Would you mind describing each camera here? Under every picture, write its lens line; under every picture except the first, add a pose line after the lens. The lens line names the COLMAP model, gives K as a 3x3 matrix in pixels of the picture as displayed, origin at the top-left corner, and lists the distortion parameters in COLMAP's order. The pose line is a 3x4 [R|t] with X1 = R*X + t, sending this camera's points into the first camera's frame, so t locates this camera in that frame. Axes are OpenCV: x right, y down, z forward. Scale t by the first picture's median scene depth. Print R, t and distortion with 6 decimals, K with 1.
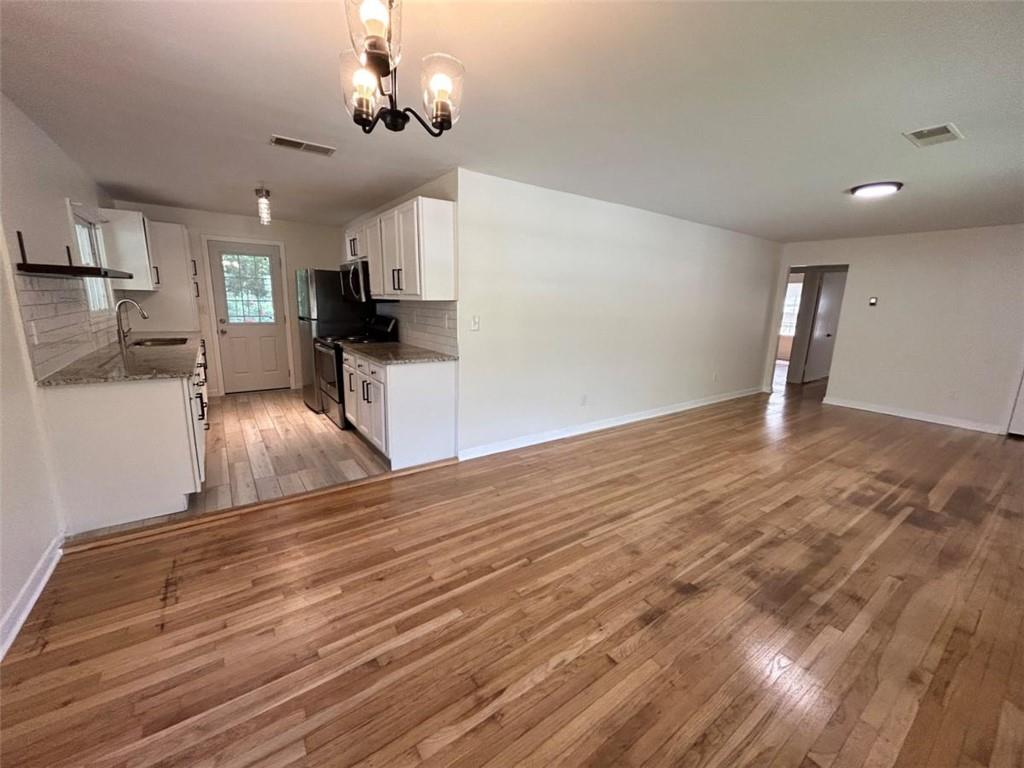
lens RADIAL K [[410.5, 0, 509.5], [0, 410.5, 381.8], [0, 0, 1]] dist [-0.004315, 0.000576]
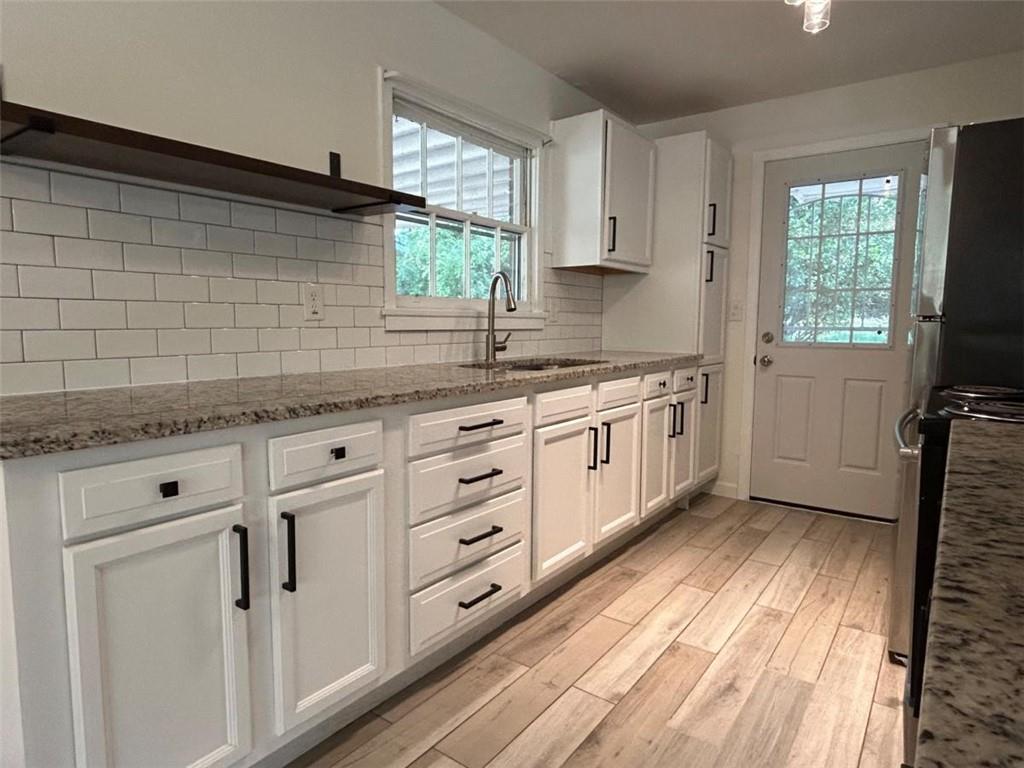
lens RADIAL K [[605.9, 0, 507.6], [0, 605.9, 382.6], [0, 0, 1]] dist [-0.002734, -0.000973]
pose [[0.306864, 0.070345, -0.949150, -0.196081], [-0.186367, 0.982400, 0.012556, -0.069324], [0.933328, 0.173037, 0.314573, 0.669095]]
